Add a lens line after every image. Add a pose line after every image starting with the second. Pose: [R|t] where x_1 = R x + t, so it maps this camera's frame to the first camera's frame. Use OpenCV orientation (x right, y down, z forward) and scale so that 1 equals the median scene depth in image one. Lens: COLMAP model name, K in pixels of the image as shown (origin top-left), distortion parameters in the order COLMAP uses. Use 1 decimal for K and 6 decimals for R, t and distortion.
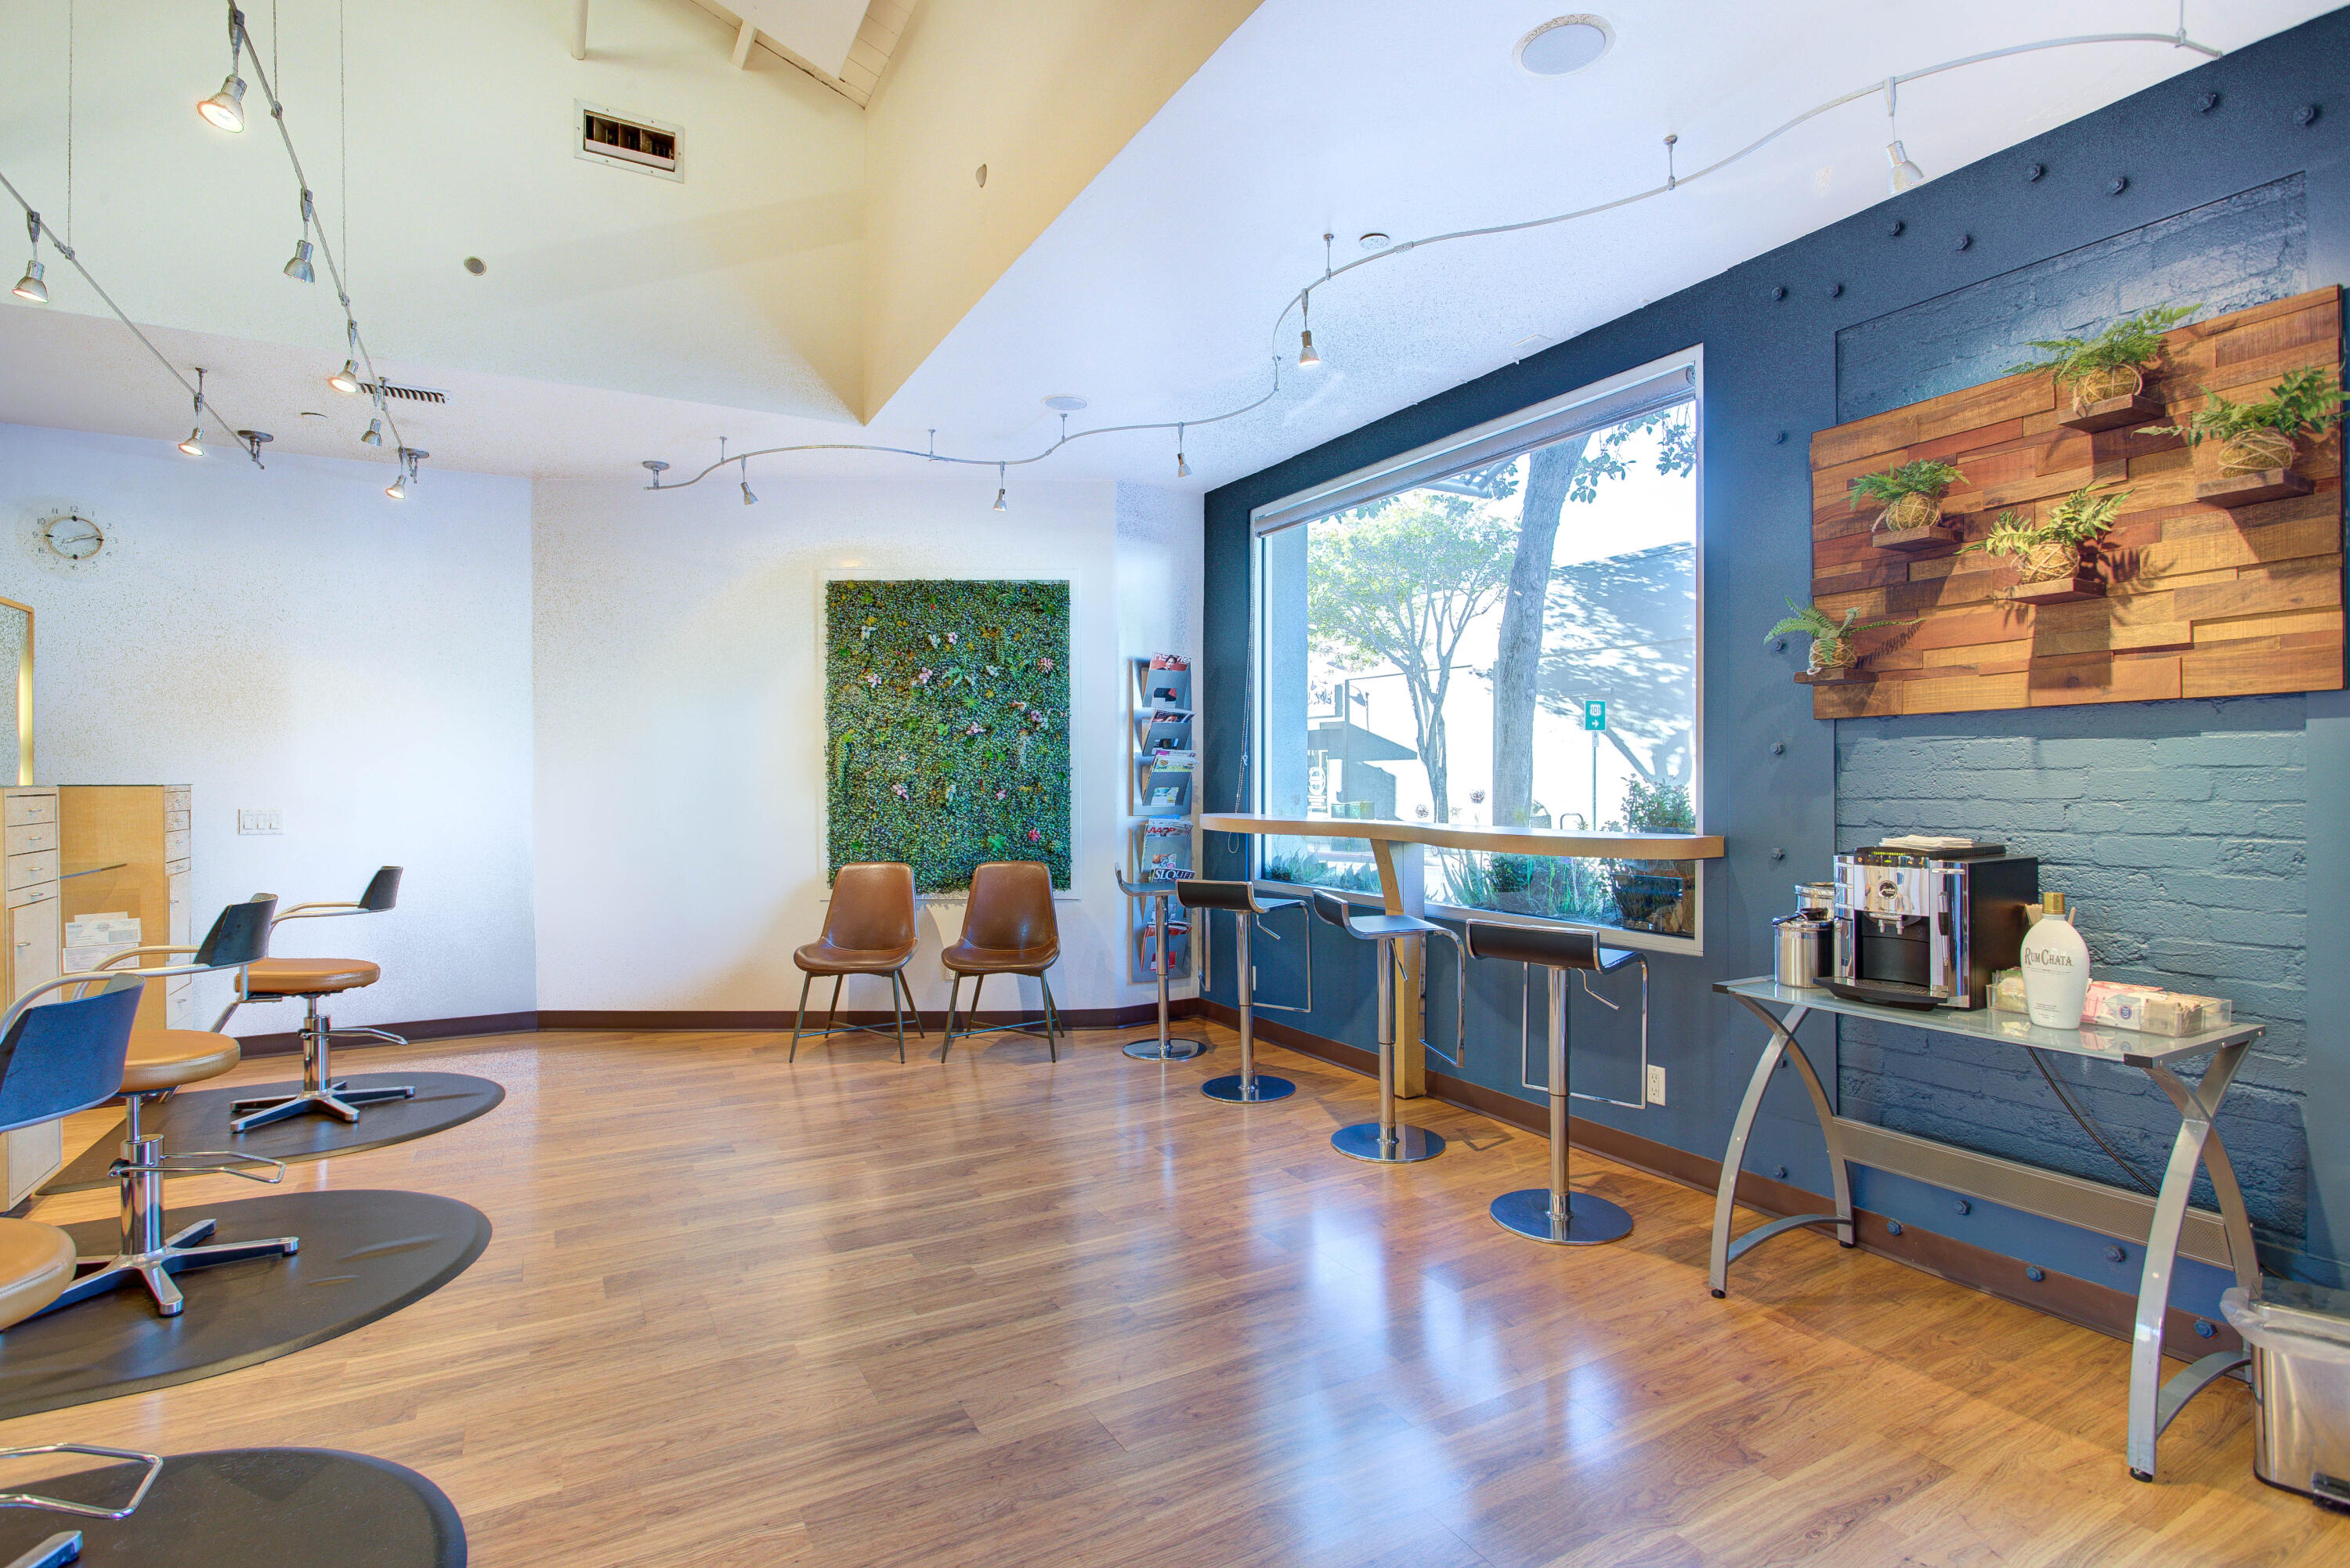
lens RADIAL K [[1141.5, 0, 1193.3], [0, 1141.5, 781.5], [0, 0, 1]] dist [-0.006343, 0.000868]
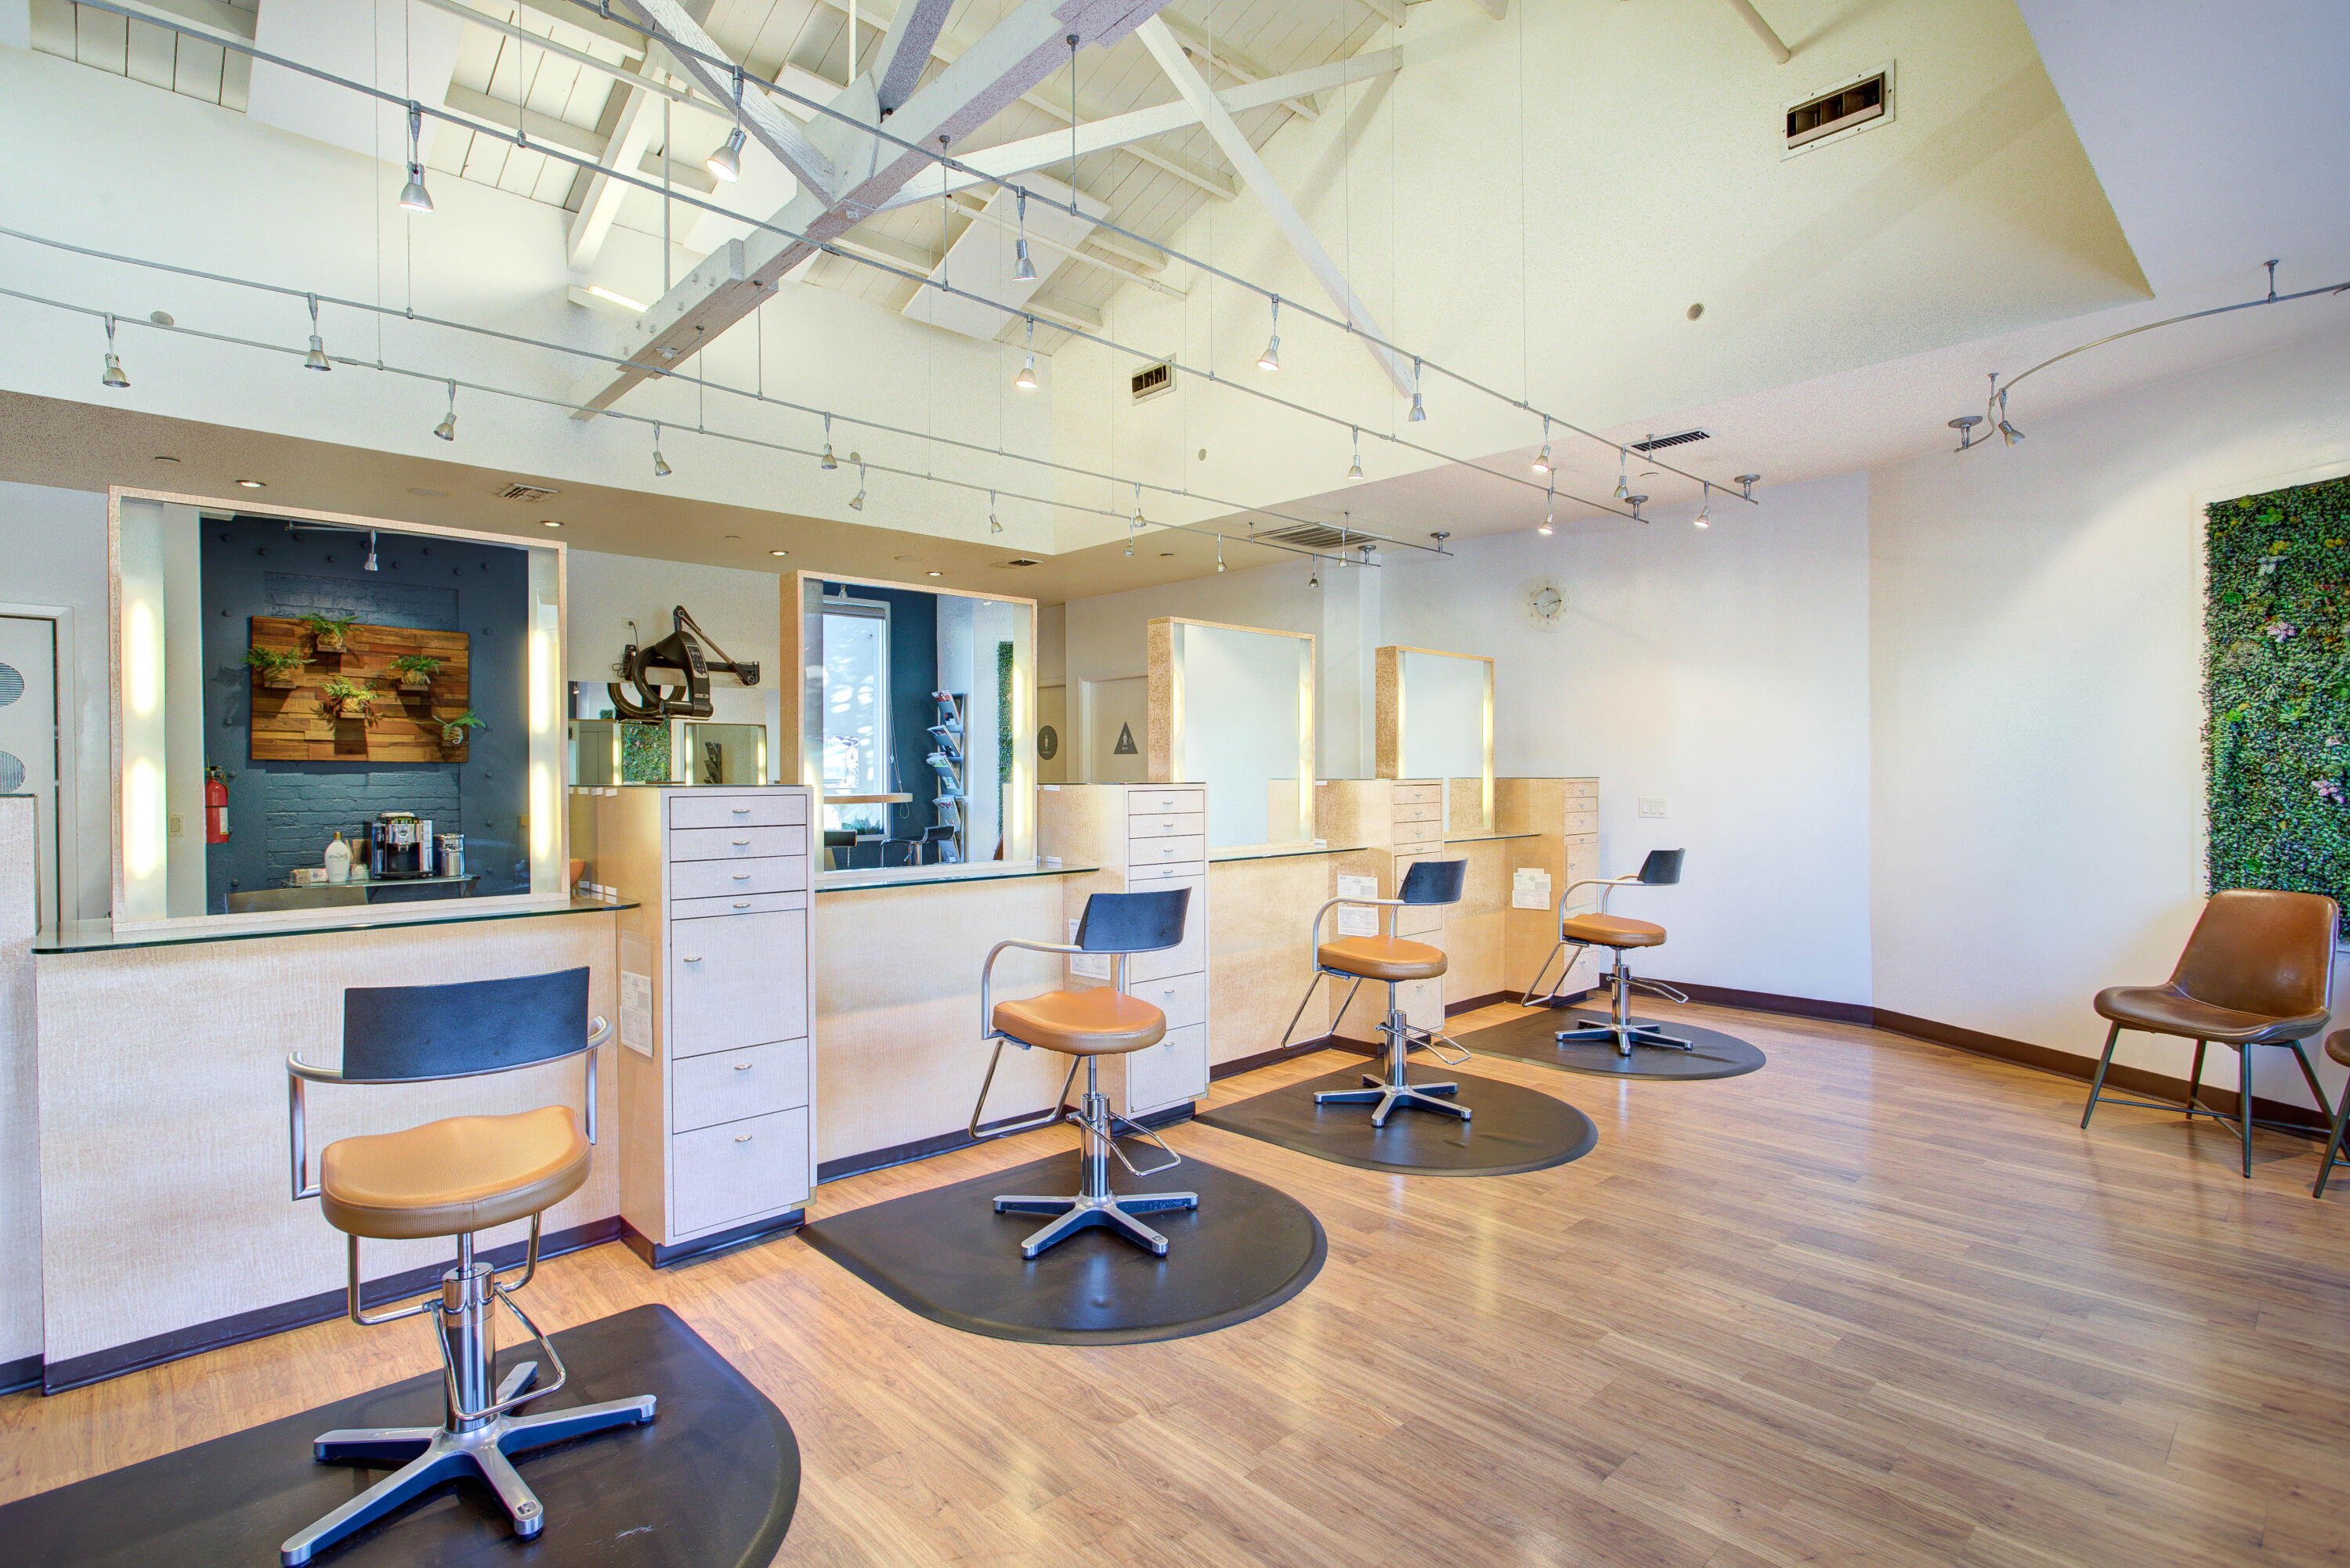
lens RADIAL K [[1141.5, 0, 1149.0], [0, 1141.5, 781.8], [0, 0, 1]] dist [-0.006343, 0.000868]
pose [[0.227528, 0.008107, -0.973738, 0.317927], [0.002382, 0.999958, 0.008882, -0.005483], [0.973769, -0.004341, 0.227500, 0.215067]]
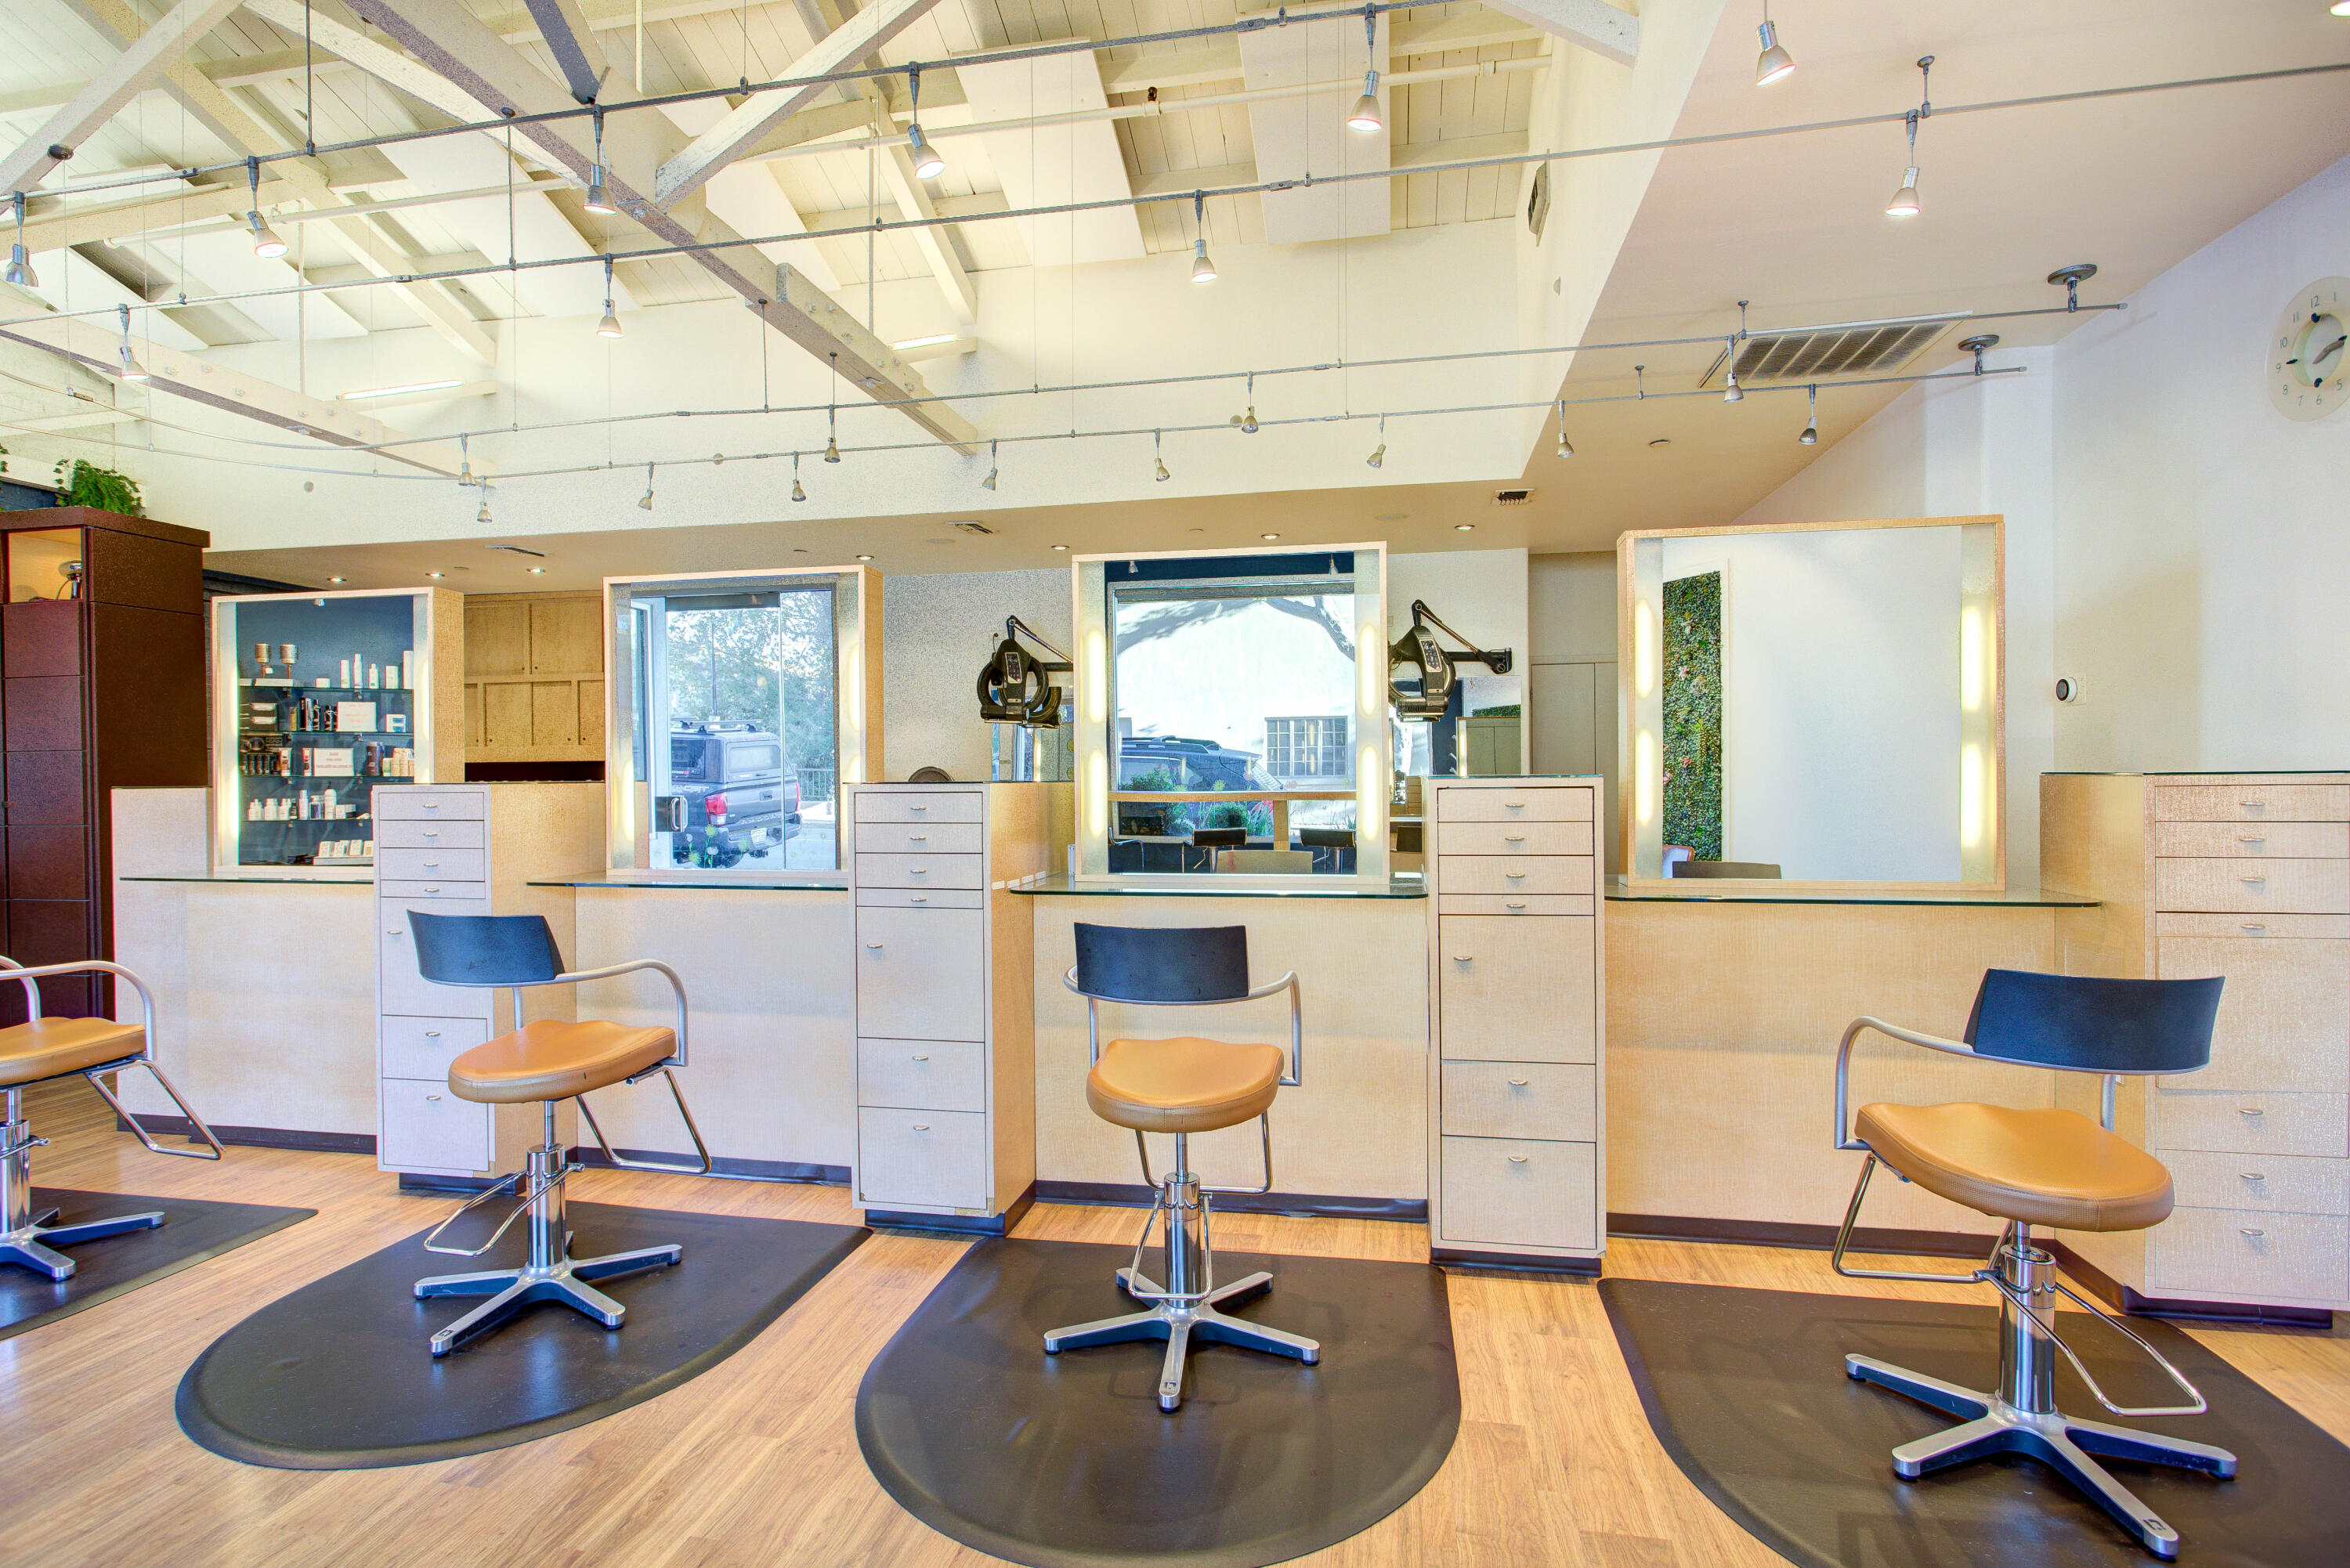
lens RADIAL K [[1141.5, 0, 1172.0], [0, 1141.5, 780.2], [0, 0, 1]] dist [-0.006343, 0.000868]
pose [[-0.651235, 0.009524, -0.758817, -0.157841], [0.004457, 0.999952, 0.008726, -0.003456], [0.758863, 0.002301, -0.651246, 1.021943]]
